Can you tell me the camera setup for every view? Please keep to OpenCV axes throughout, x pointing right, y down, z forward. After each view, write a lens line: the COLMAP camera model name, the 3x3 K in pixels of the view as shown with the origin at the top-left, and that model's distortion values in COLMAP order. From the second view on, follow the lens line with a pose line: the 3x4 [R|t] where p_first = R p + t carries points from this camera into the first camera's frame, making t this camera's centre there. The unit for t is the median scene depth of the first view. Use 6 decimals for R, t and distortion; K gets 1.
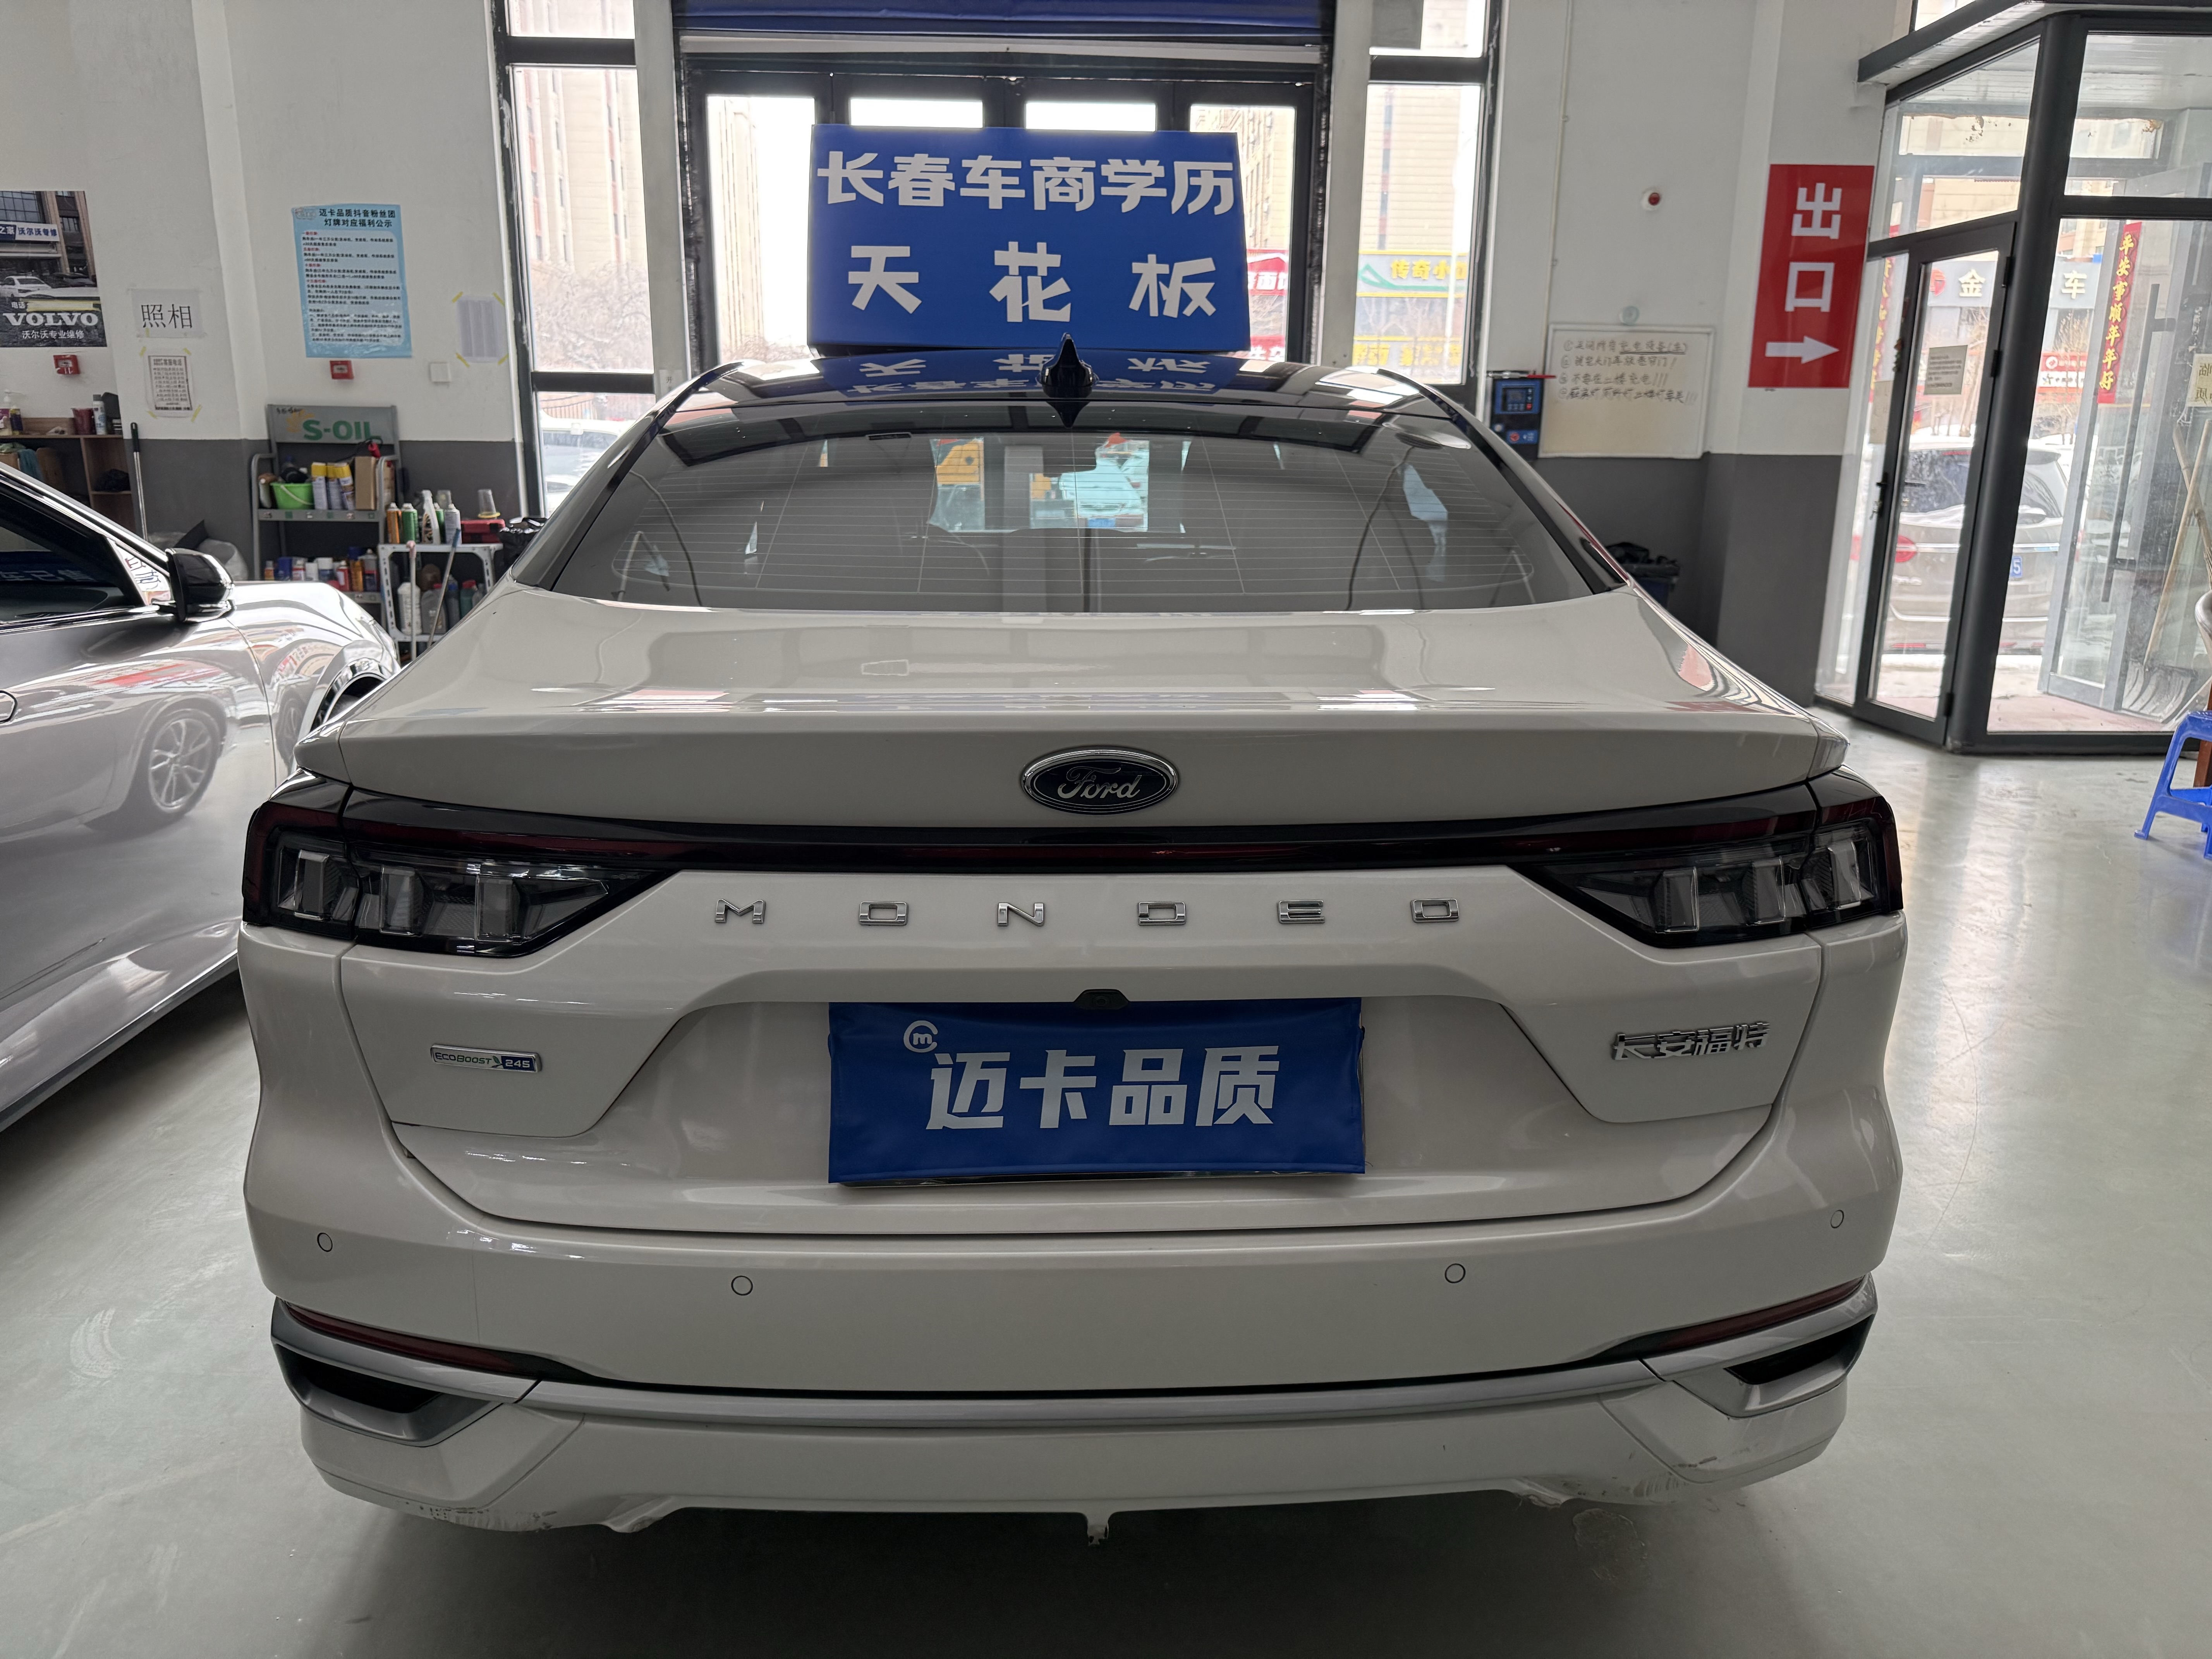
lens RADIAL K [[1565.9, 0, 1090.3], [0, 1565.9, 816.3], [0, 0, 1]] dist [0.032101, -0.057894]
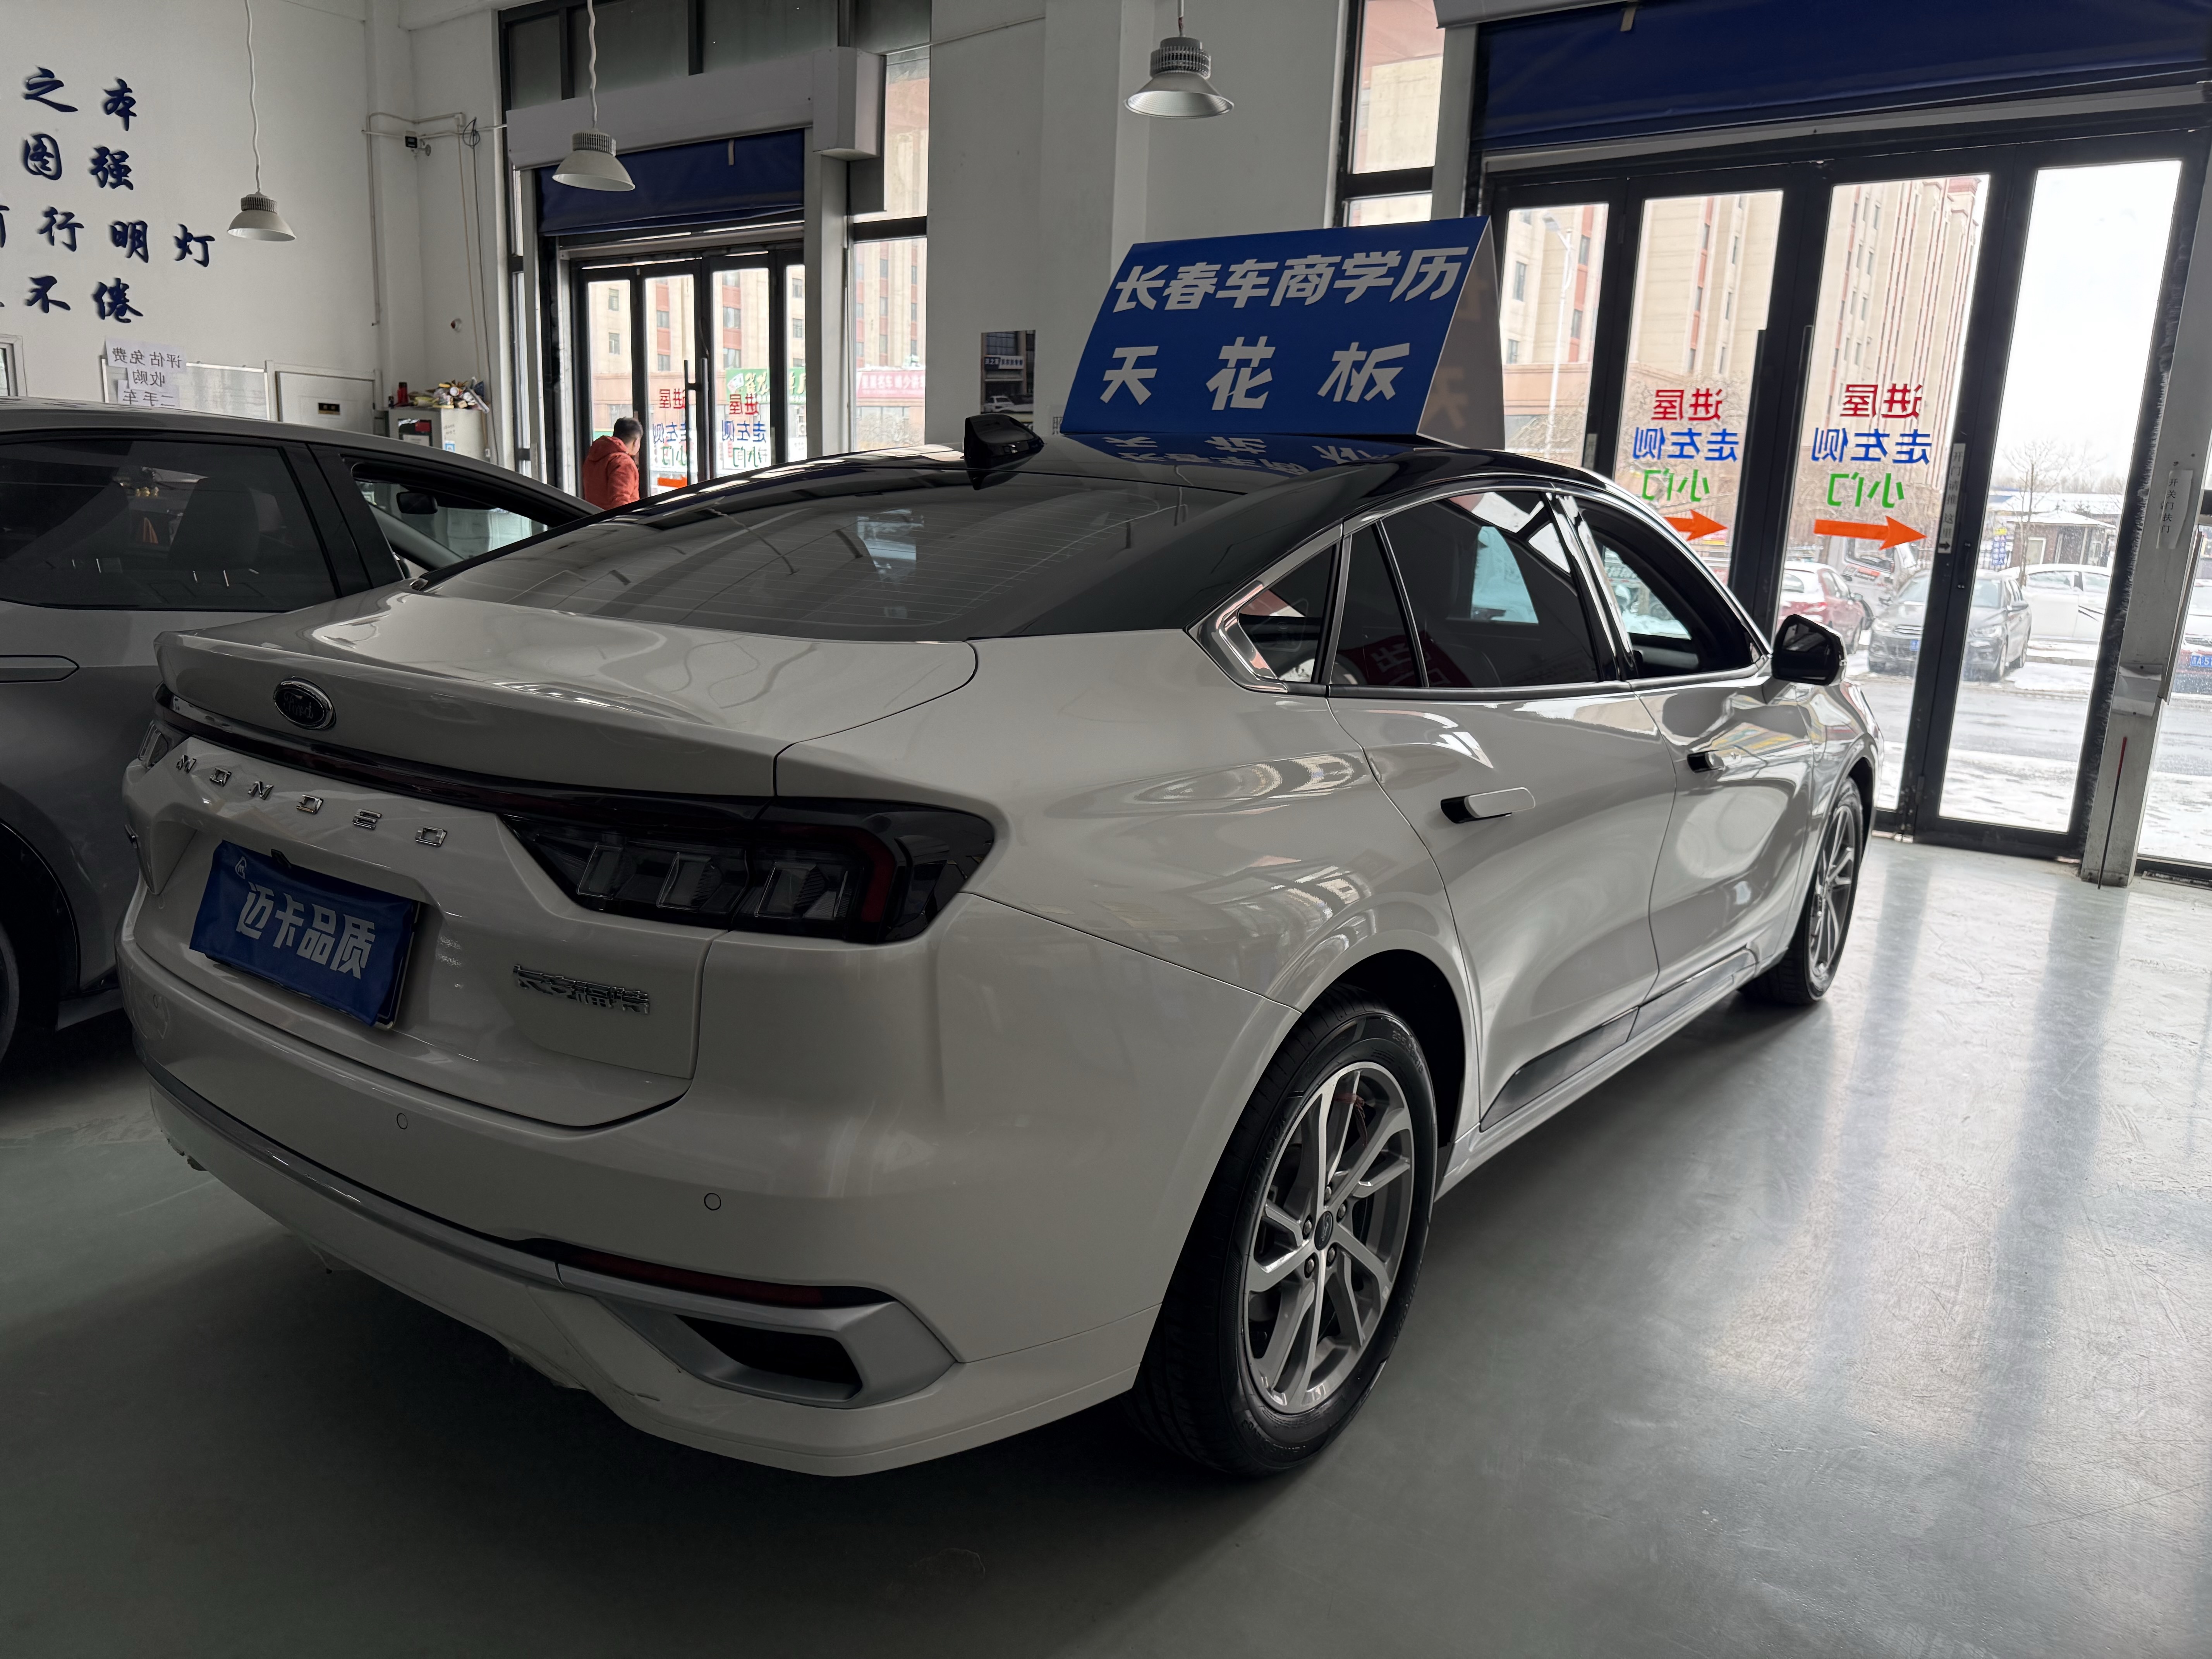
lens RADIAL K [[1590.9, 0, 1106.0], [0, 1590.9, 829.5], [0, 0, 1]] dist [0.040555, -0.134193]
pose [[0.767513, 0.143406, -0.624787, 0.602836], [-0.182013, 0.983294, 0.002101, -0.020405], [0.614650, 0.112107, 0.780793, 0.129666]]
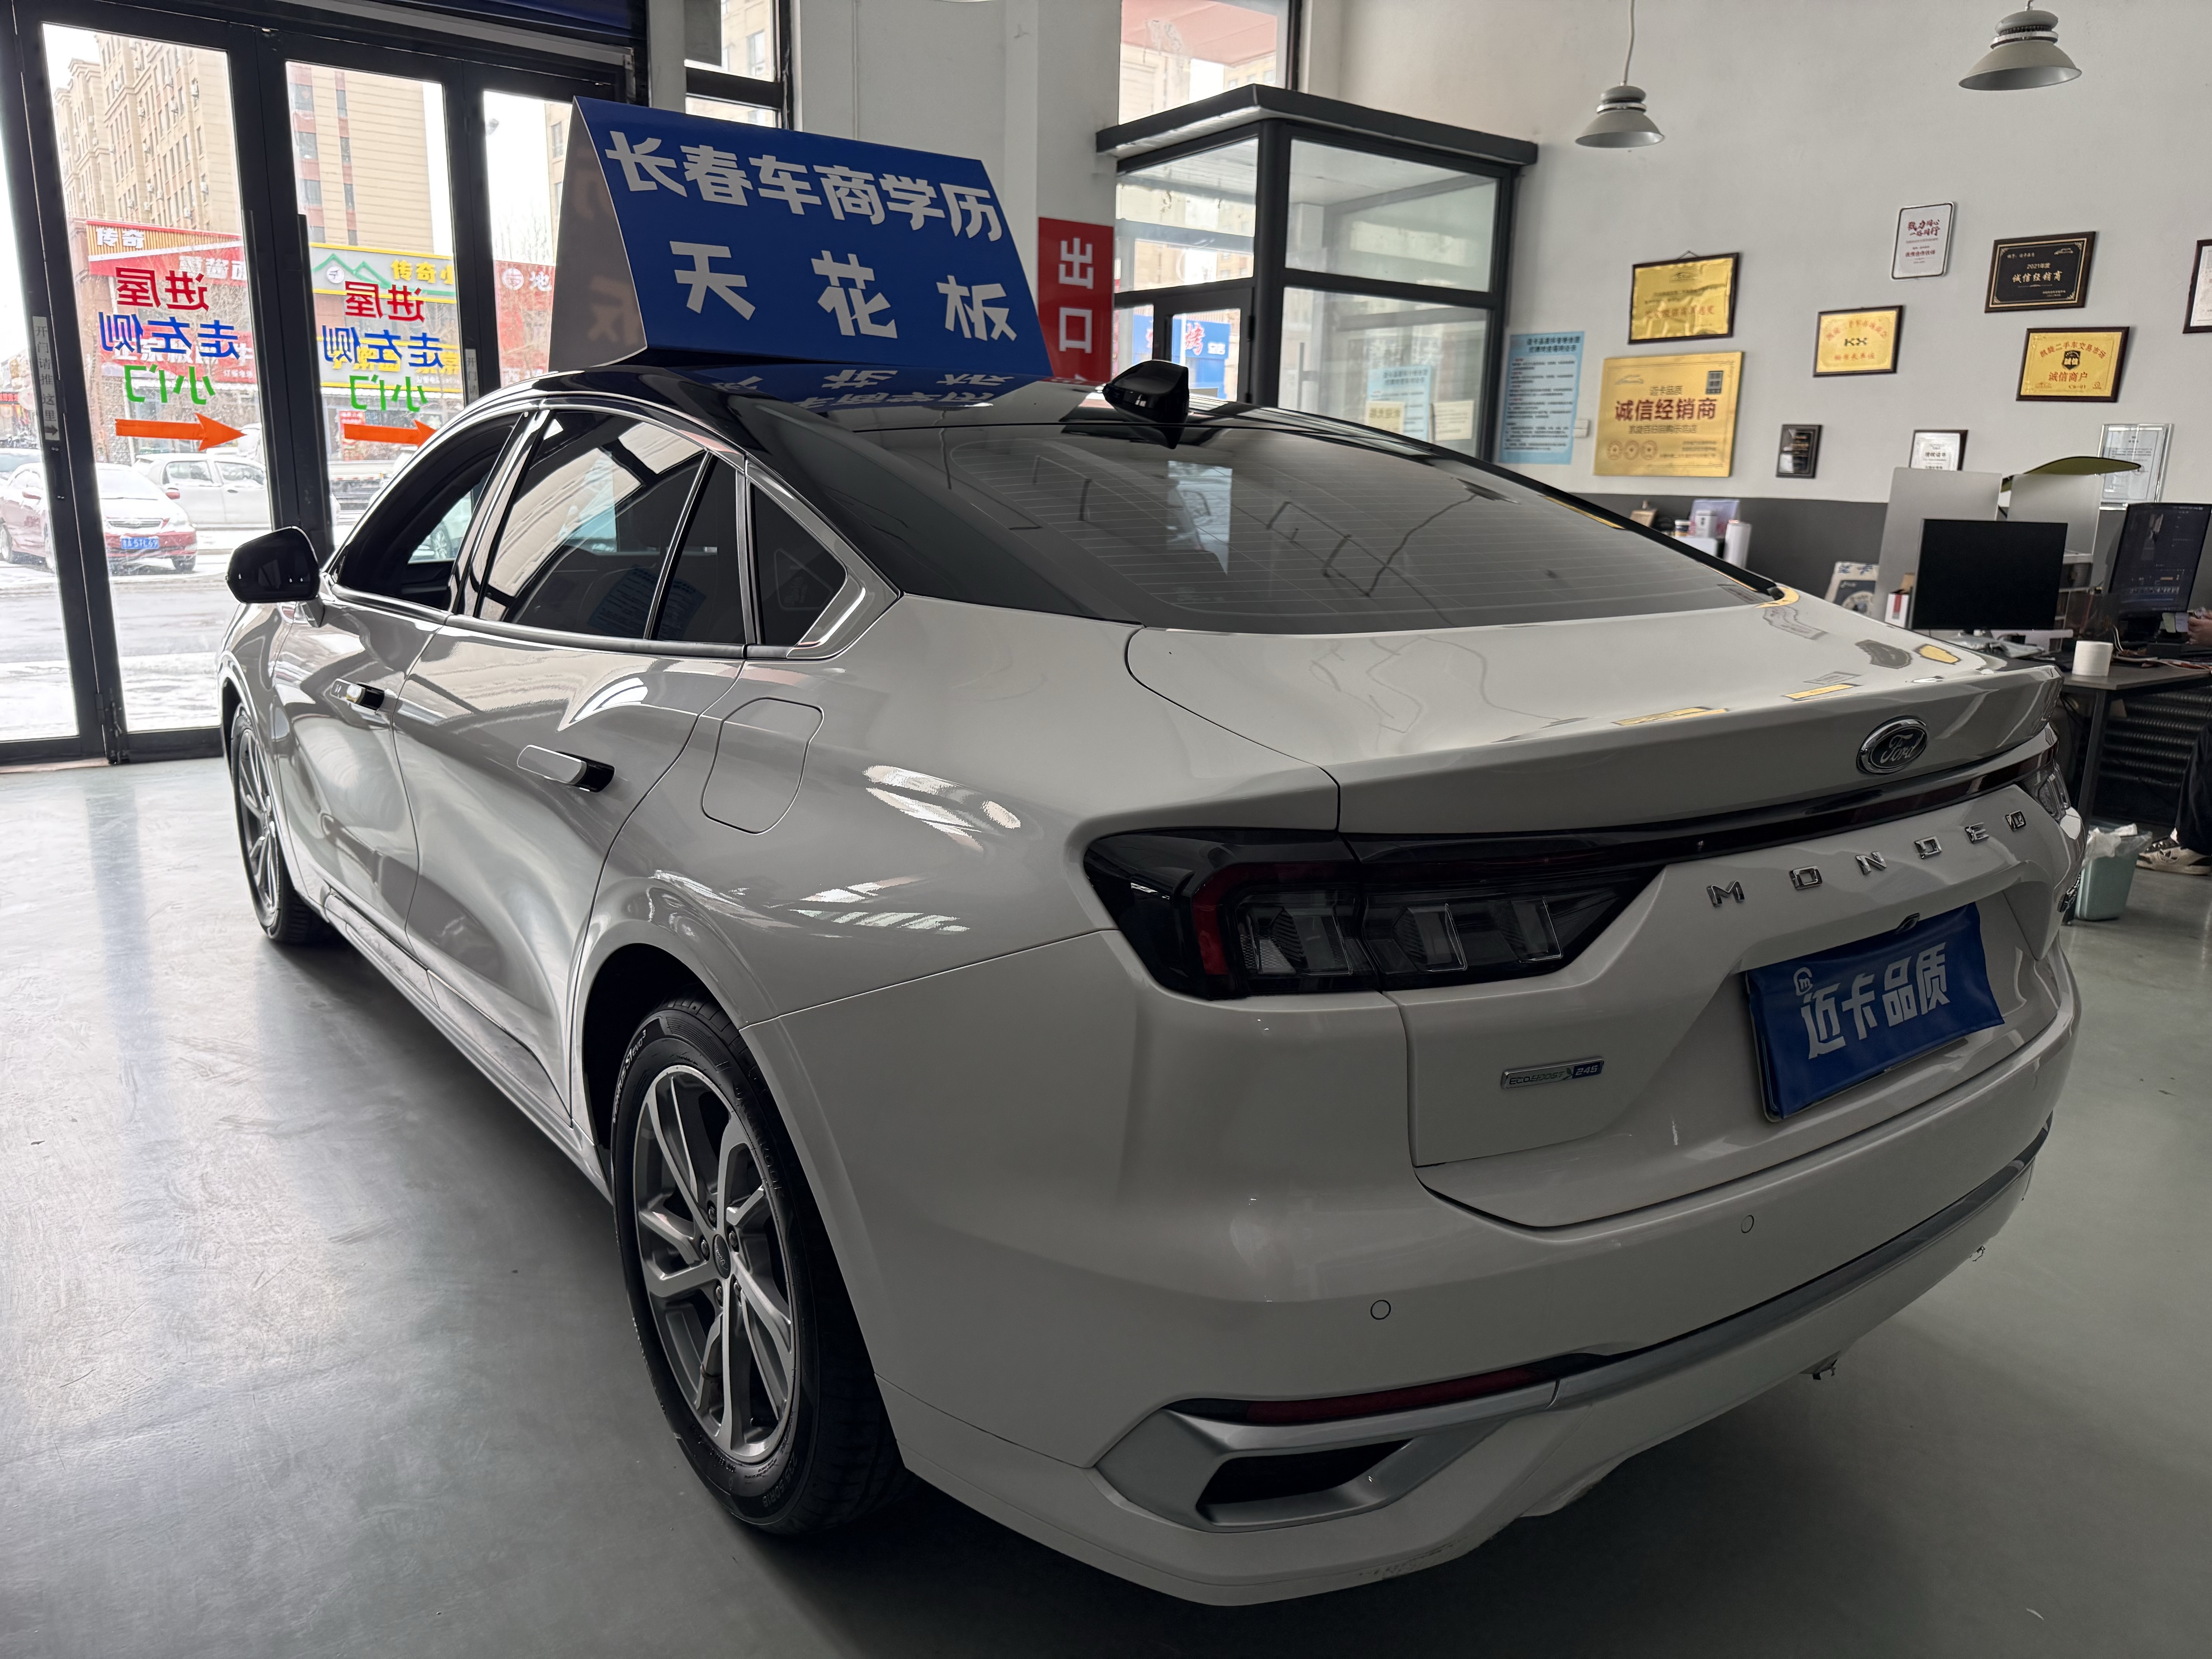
lens RADIAL K [[1624.0, 0, 1106.0], [0, 1624.0, 829.5], [0, 0, 1]] dist [-0.029433, -0.001830]
pose [[0.816332, -0.112709, 0.566480, -0.495578], [0.117686, 0.992659, 0.027910, -0.027803], [-0.565467, 0.043883, 0.823603, 0.119661]]
